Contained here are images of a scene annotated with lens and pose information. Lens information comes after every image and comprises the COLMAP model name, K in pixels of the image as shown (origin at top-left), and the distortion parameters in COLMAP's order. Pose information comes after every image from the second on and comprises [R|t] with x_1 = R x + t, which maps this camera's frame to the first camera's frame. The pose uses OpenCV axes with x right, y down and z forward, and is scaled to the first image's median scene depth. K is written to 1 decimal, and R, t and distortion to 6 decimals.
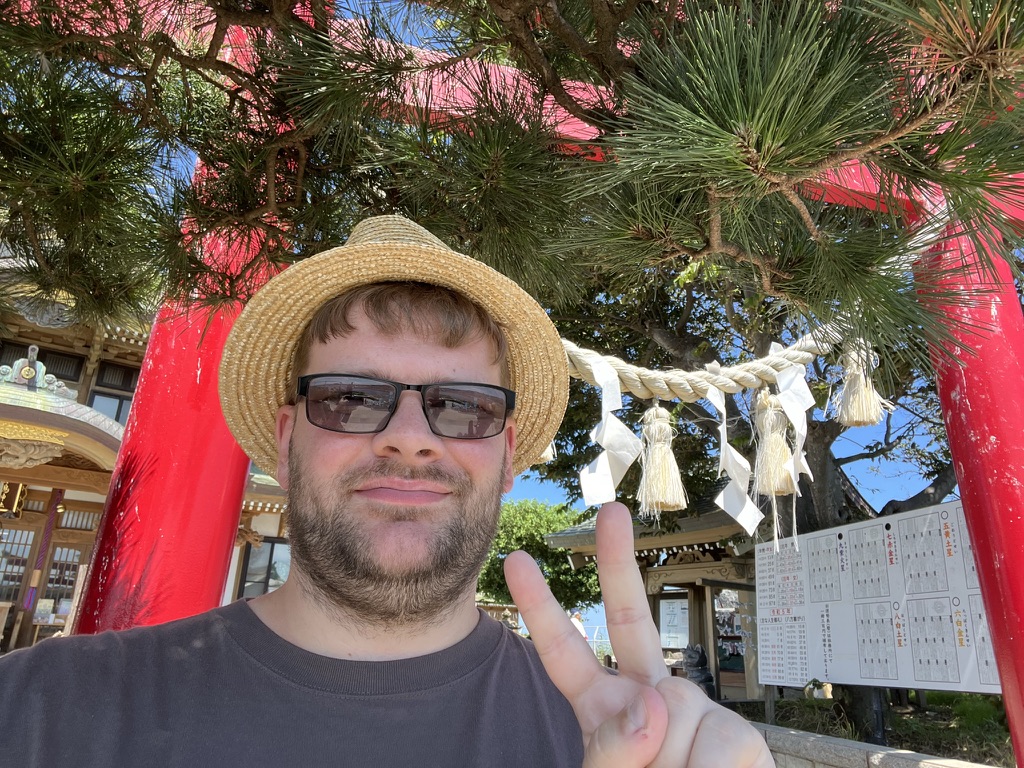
lens RADIAL K [[679.5, 0, 517.6], [0, 679.5, 378.0], [0, 0, 1]] dist [0.008121, -0.000439]
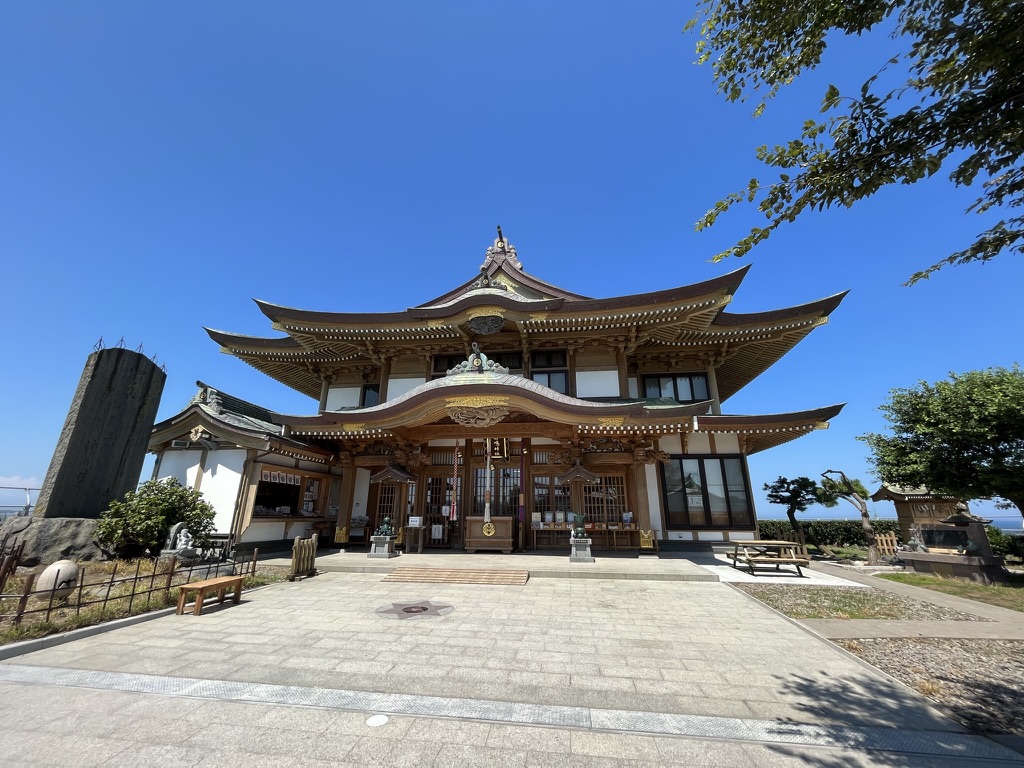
lens RADIAL K [[408.8, 0, 517.2], [0, 408.8, 382.7], [0, 0, 1]] dist [-0.001933, 0.000031]
pose [[0.739249, -0.229866, -0.632987, -0.099148], [0.255083, 0.965482, -0.052704, 0.090527], [0.623252, -0.122503, 0.772366, 0.330157]]
